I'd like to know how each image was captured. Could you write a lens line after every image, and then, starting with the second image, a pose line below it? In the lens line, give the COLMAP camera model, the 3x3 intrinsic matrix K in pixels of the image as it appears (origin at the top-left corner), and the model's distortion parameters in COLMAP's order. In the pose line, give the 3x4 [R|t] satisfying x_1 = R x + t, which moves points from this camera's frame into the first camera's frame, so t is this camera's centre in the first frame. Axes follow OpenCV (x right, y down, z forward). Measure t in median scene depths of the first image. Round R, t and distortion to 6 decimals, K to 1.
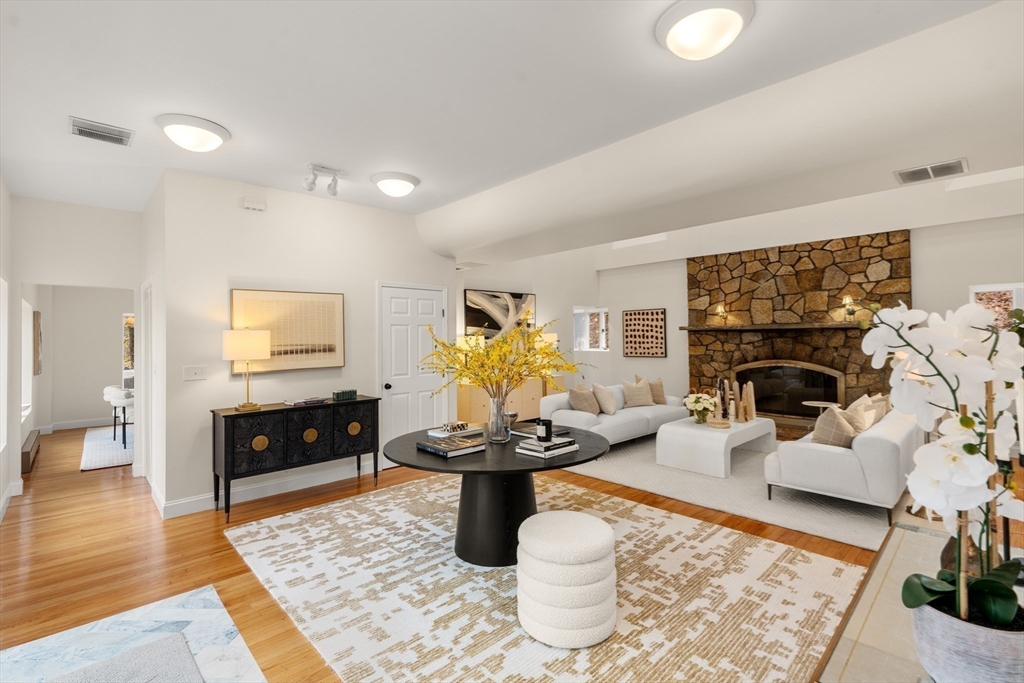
lens RADIAL K [[455.9, 0, 512.1], [0, 455.9, 336.6], [0, 0, 1]] dist [-0.001947, -0.000519]
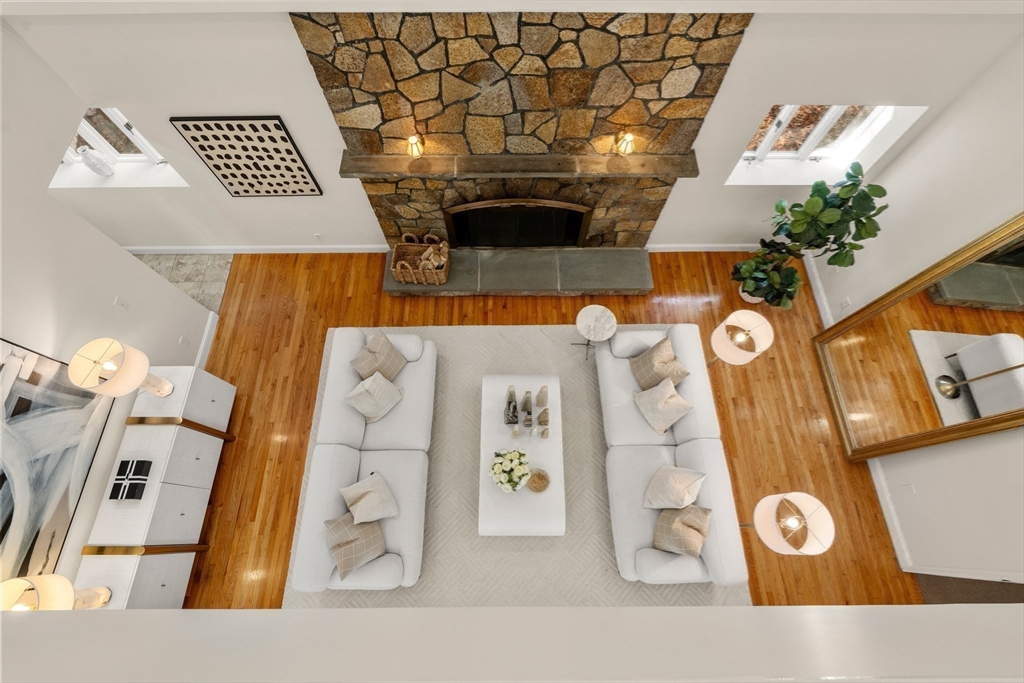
lens RADIAL K [[455.9, 0, 505.4], [0, 455.9, 343.7], [0, 0, 1]] dist [-0.001947, -0.000519]
pose [[0.682915, -0.671558, 0.287467, 0.256366], [-0.006986, 0.387499, 0.921844, -0.463752], [-0.730464, -0.631549, 0.259937, 0.713603]]
